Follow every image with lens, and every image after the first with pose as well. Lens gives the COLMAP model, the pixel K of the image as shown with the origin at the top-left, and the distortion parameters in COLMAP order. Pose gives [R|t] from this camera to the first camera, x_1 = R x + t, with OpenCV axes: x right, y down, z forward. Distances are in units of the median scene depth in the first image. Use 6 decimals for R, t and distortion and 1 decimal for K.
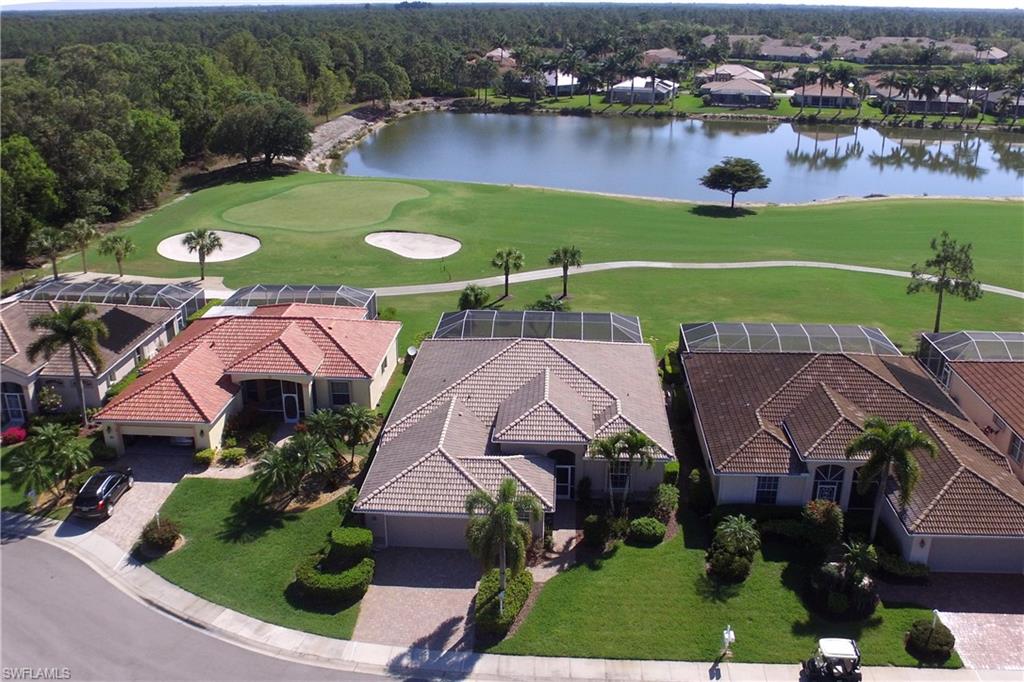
lens RADIAL K [[918.2, 0, 512.0], [0, 918.2, 341.0], [0, 0, 1]] dist [-0.119271, 0.000121]
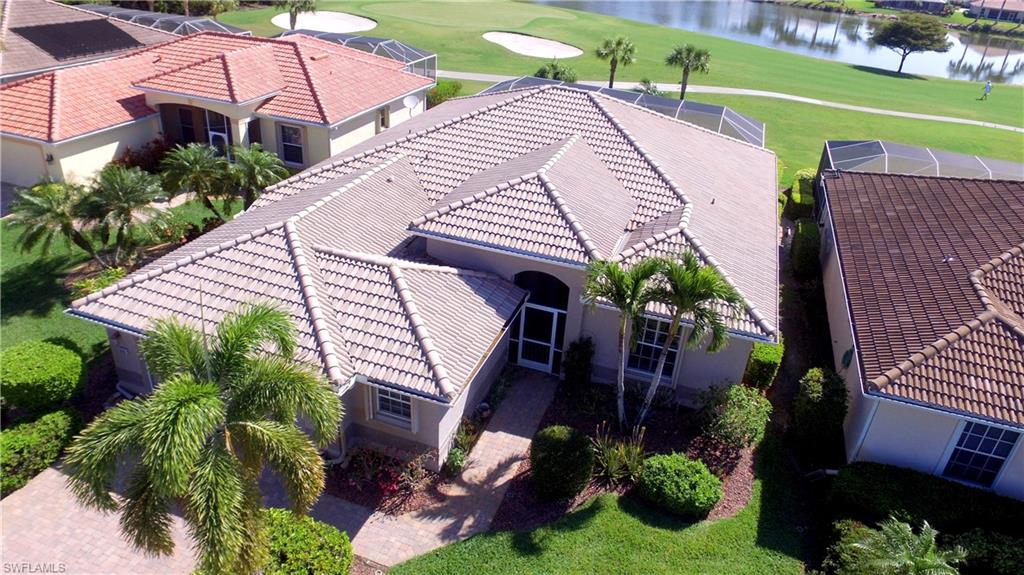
lens RADIAL K [[694.1, 0, 512.0], [0, 694.1, 287.5], [0, 0, 1]] dist [-0.115797, 0.059085]
pose [[0.961889, 0.187469, -0.199061, 0.111787], [-0.161136, 0.976770, 0.141262, 0.075681], [0.220919, -0.103803, 0.969752, 0.630112]]
